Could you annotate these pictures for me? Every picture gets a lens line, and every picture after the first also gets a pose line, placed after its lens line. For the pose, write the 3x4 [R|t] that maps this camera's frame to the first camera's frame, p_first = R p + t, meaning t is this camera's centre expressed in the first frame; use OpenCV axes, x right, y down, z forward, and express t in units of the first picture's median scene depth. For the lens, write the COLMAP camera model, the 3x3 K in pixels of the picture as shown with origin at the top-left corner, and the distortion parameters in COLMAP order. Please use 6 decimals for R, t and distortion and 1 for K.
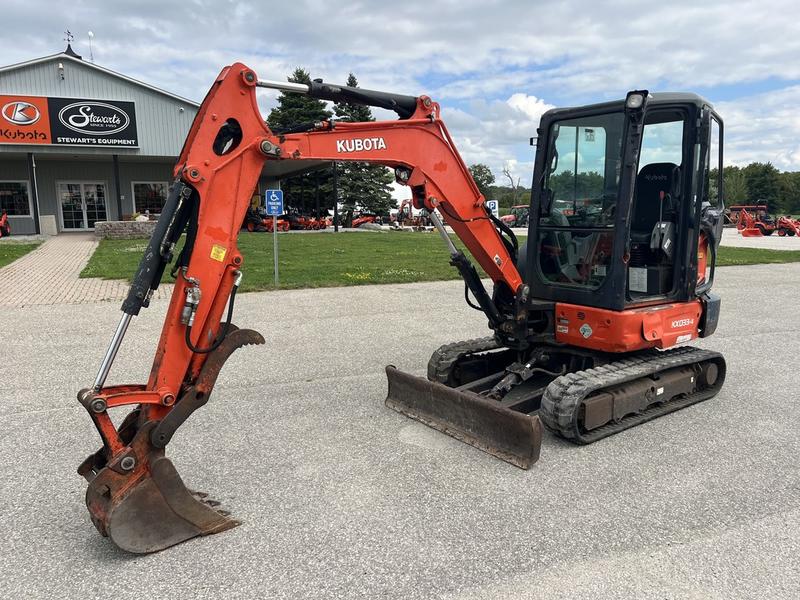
lens RADIAL K [[611.0, 0, 403.8], [0, 611.0, 317.4], [0, 0, 1]] dist [0.059197, -0.077932]
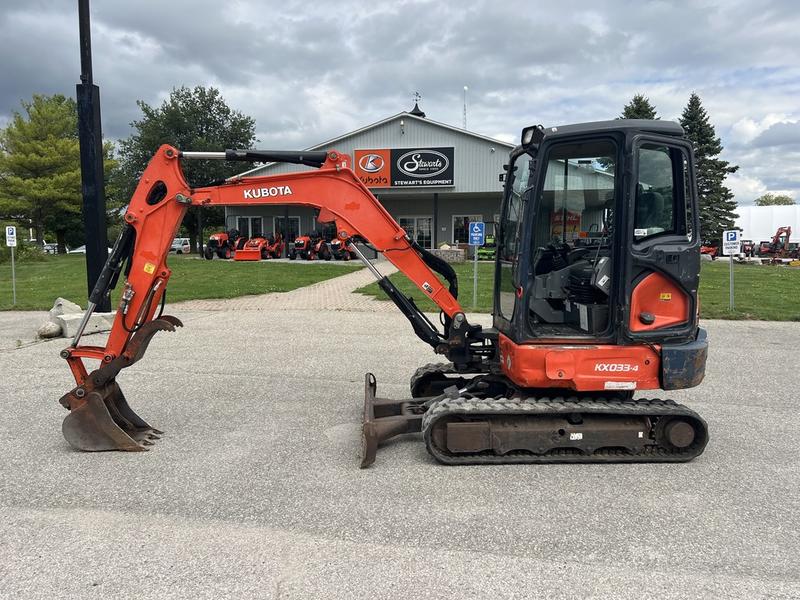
lens RADIAL K [[611.0, 0, 403.8], [0, 611.0, 317.4], [0, 0, 1]] dist [0.059197, -0.077932]
pose [[0.821776, 0.080102, -0.564152, 0.168272], [-0.106368, 0.994231, -0.013774, -0.004573], [0.559795, 0.071327, 0.825556, 0.015886]]
